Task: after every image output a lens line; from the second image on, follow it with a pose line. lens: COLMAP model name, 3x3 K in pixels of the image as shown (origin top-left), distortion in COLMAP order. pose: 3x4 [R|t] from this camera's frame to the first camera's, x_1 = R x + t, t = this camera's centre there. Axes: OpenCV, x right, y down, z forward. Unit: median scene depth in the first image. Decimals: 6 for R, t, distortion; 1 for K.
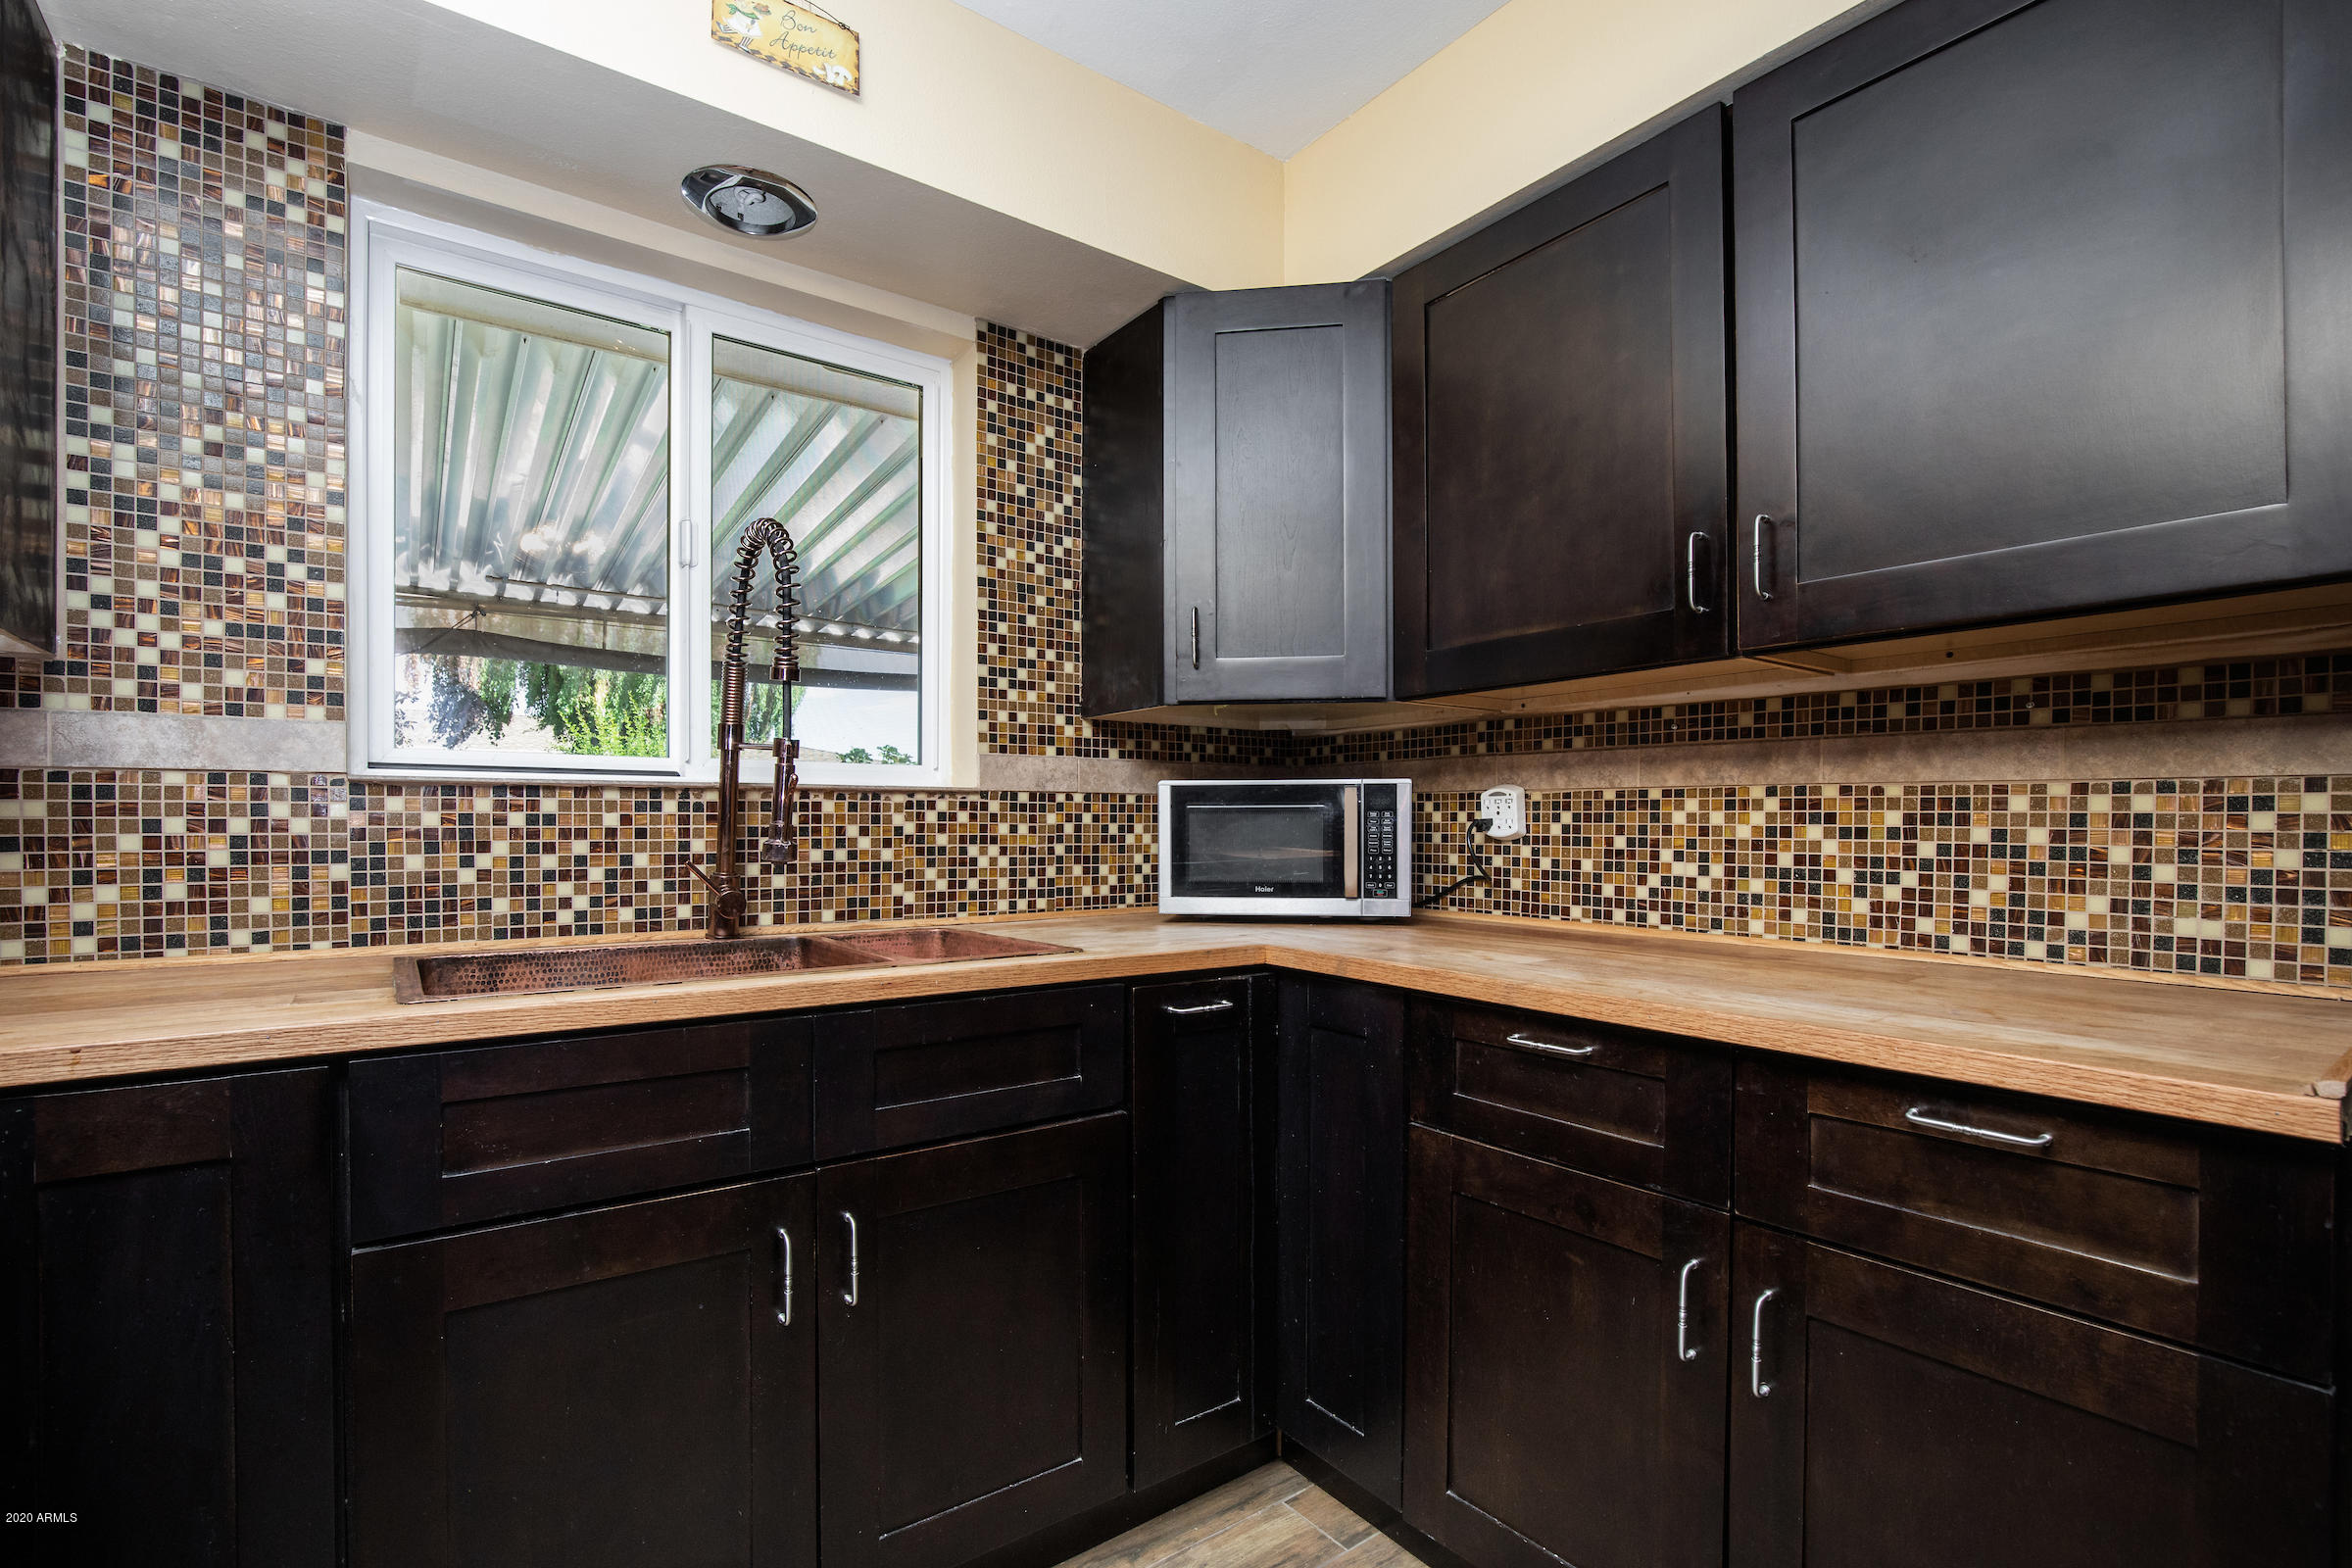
lens RADIAL K [[1077.4, 0, 1181.5], [0, 1077.4, 814.3], [0, 0, 1]] dist [0.001256, 0.000068]
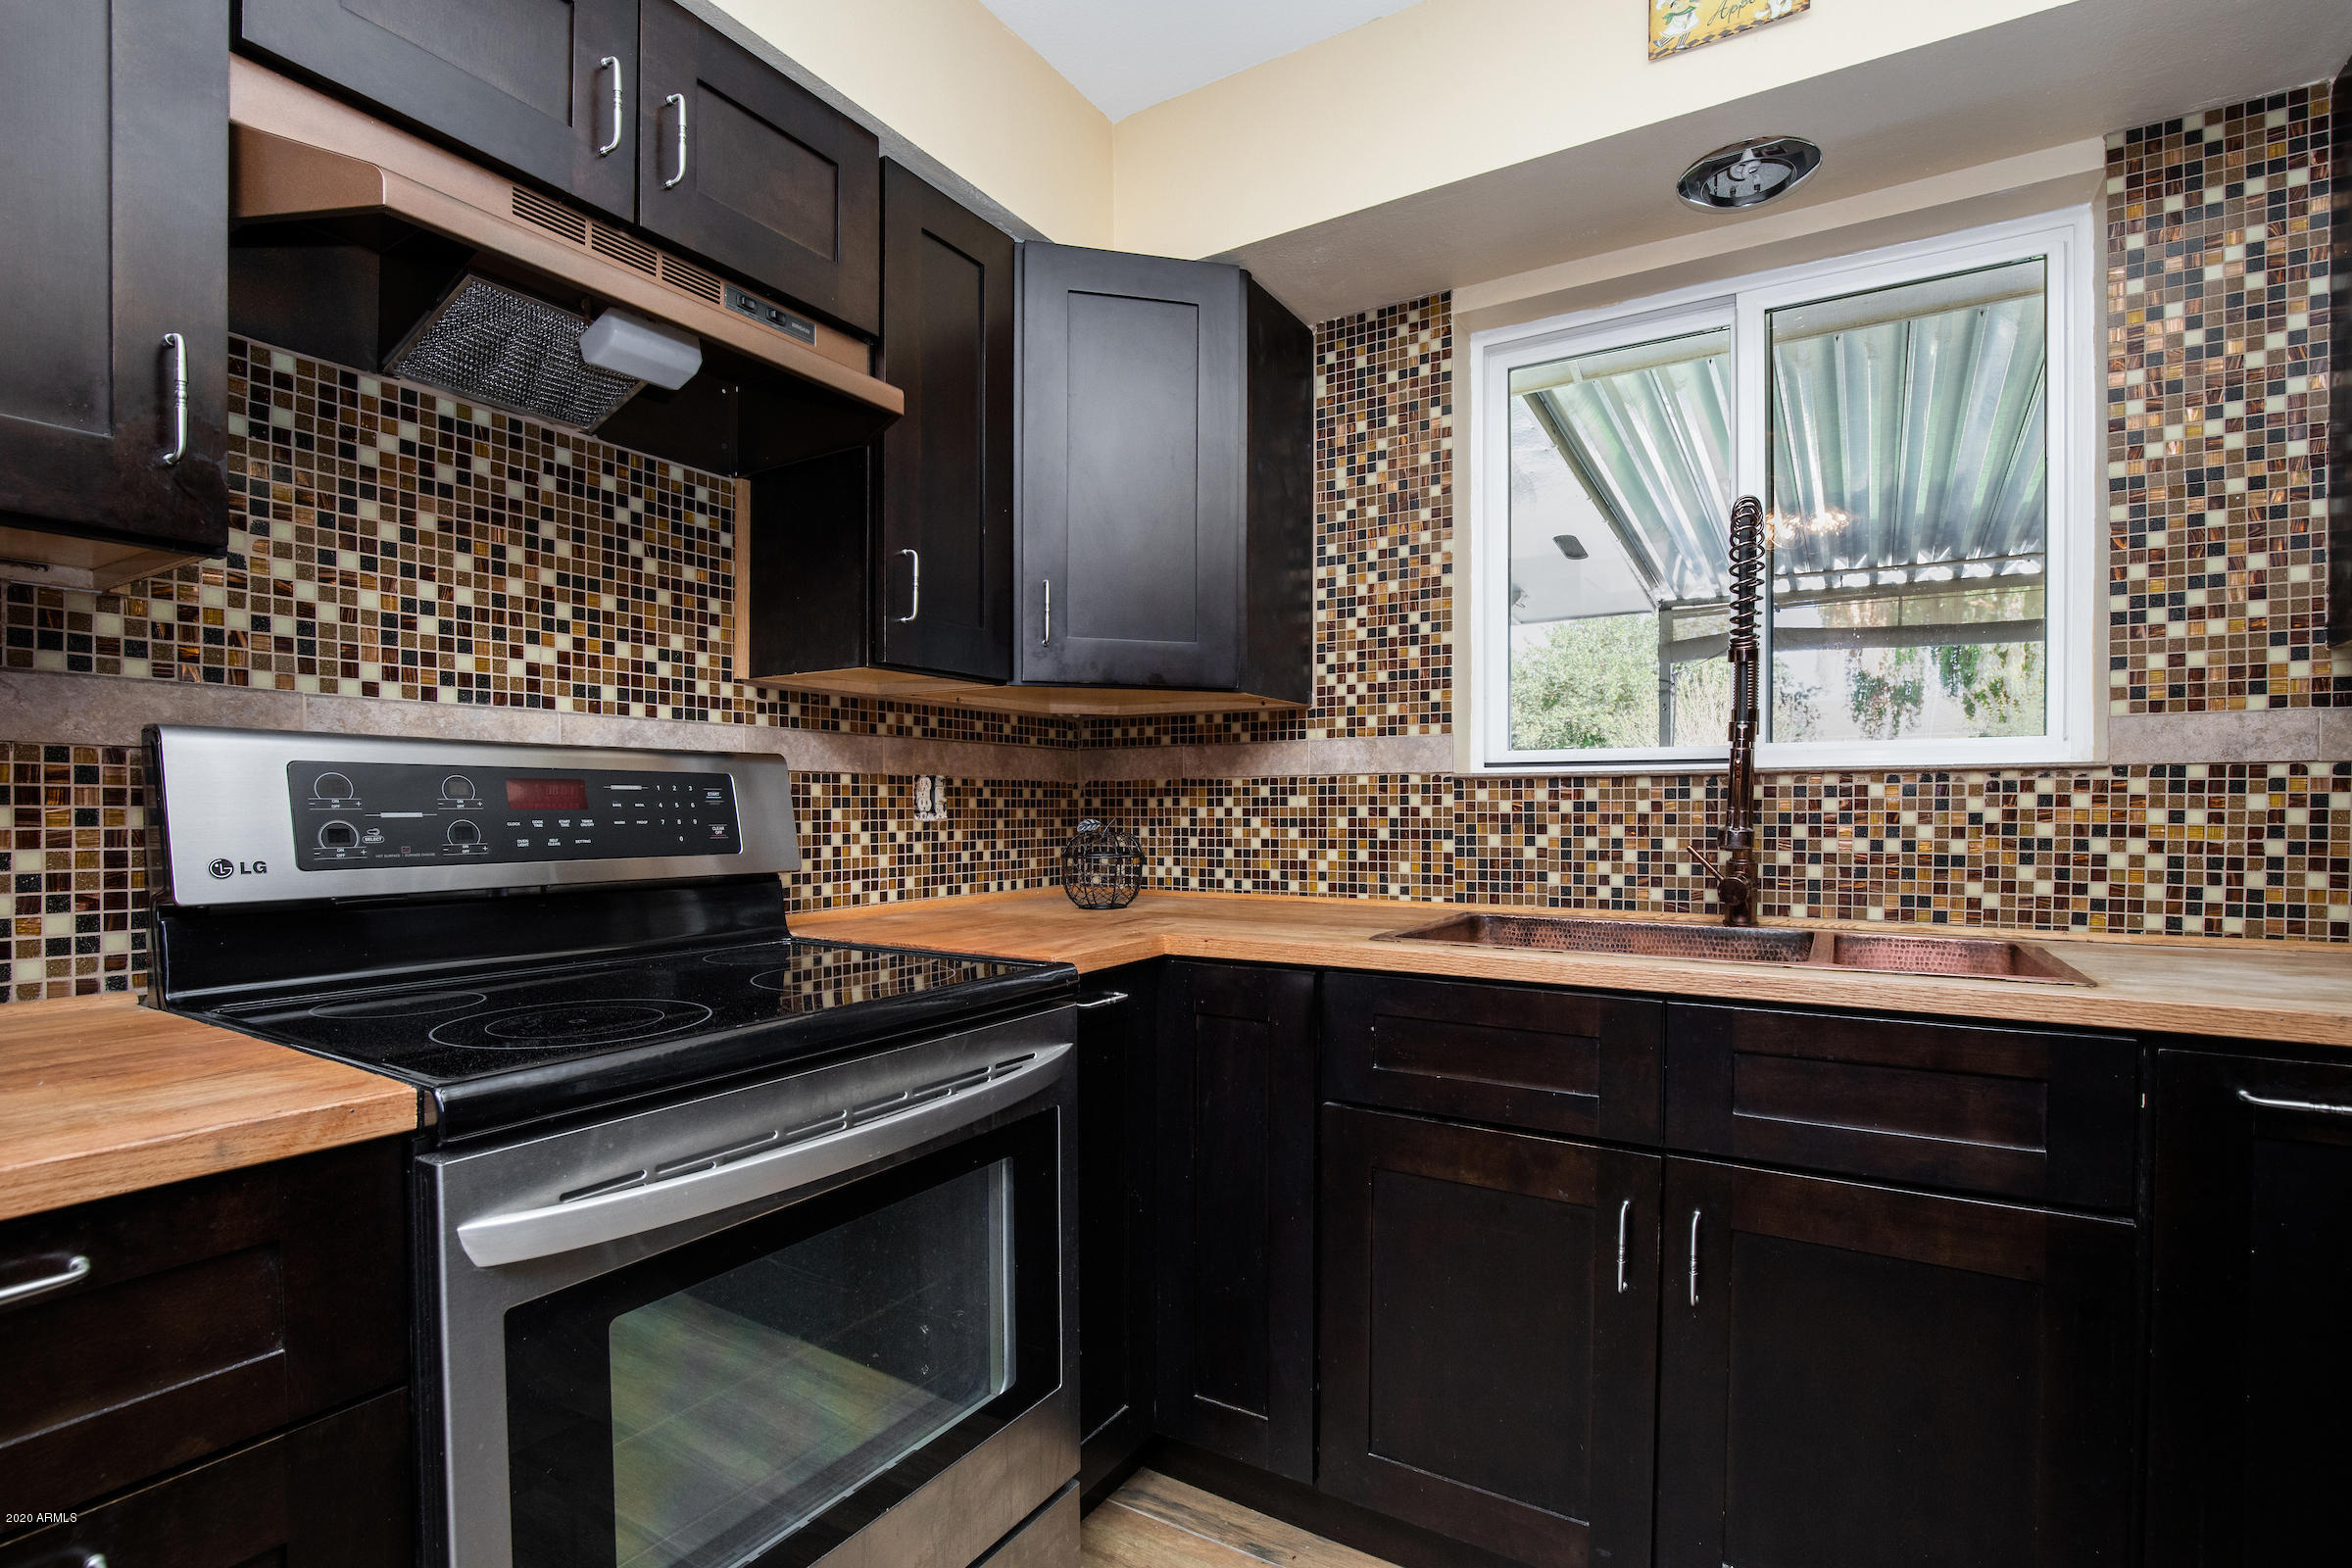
lens RADIAL K [[1112.0, 0, 1226.5], [0, 1112.0, 802.9], [0, 0, 1]] dist [-0.002621, -0.000083]
pose [[0.411534, -0.007938, -0.911360, 0.319585], [0.007795, 0.999956, -0.005190, 0.004172], [0.911361, -0.004969, 0.411578, 0.152778]]
